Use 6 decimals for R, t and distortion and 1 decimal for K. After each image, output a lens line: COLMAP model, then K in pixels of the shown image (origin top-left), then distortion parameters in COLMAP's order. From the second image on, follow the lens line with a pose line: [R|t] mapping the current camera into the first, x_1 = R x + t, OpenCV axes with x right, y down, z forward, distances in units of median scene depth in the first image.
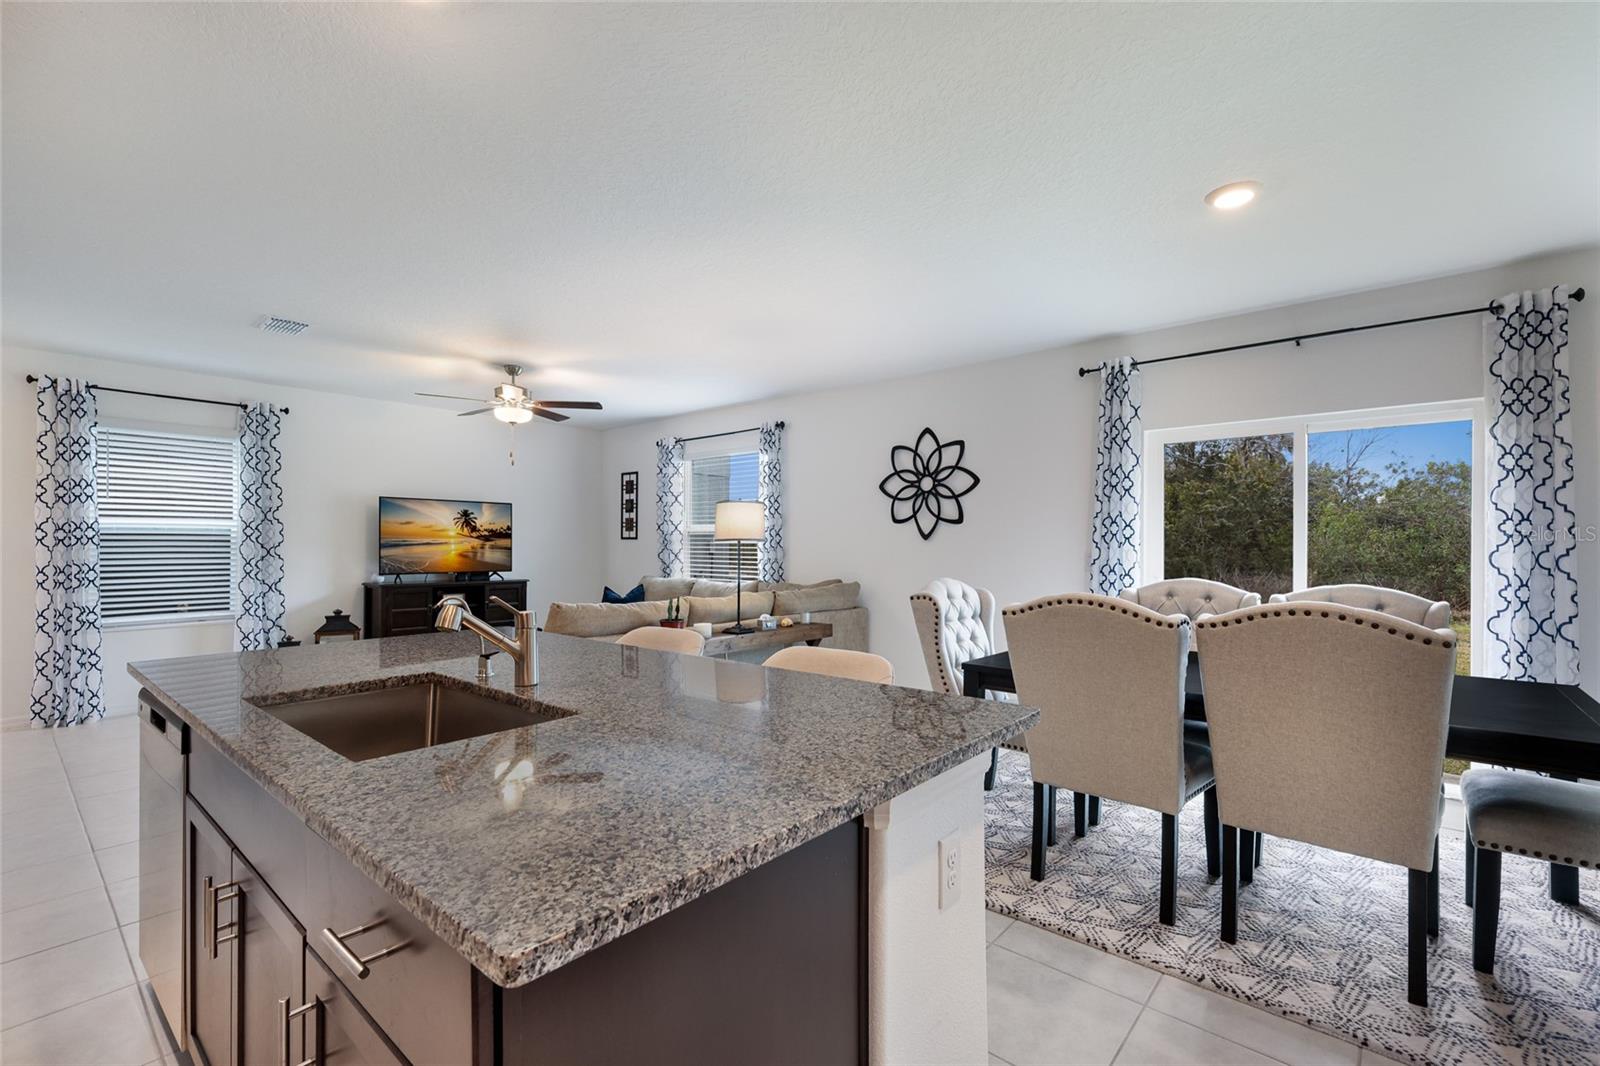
lens RADIAL K [[697.2, 0, 803.8], [0, 697.2, 542.0], [0, 0, 1]] dist [0.002710, 0.001032]
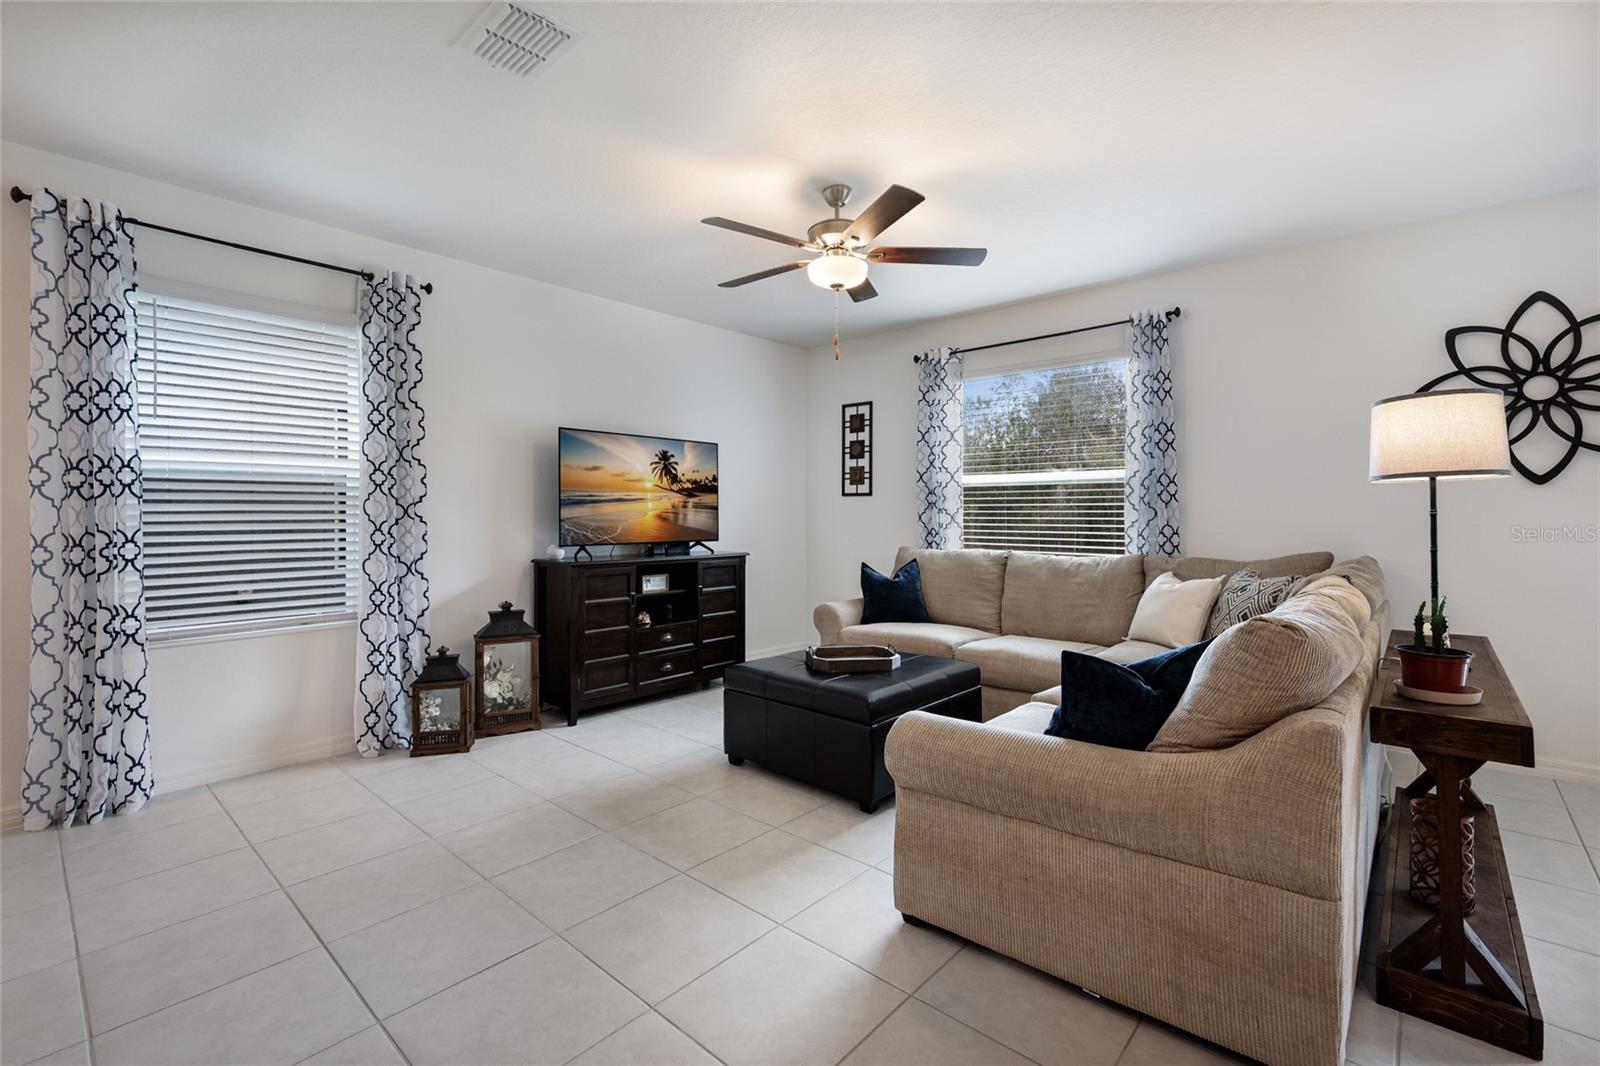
lens RADIAL K [[697.2, 0, 808.9], [0, 697.2, 512.0], [0, 0, 1]] dist [0.002710, 0.001032]
pose [[0.999930, -0.004414, -0.010943, -0.424116], [0.004436, 0.999988, 0.002023, 0.016226], [0.010933, -0.002072, 0.999938, 0.404179]]
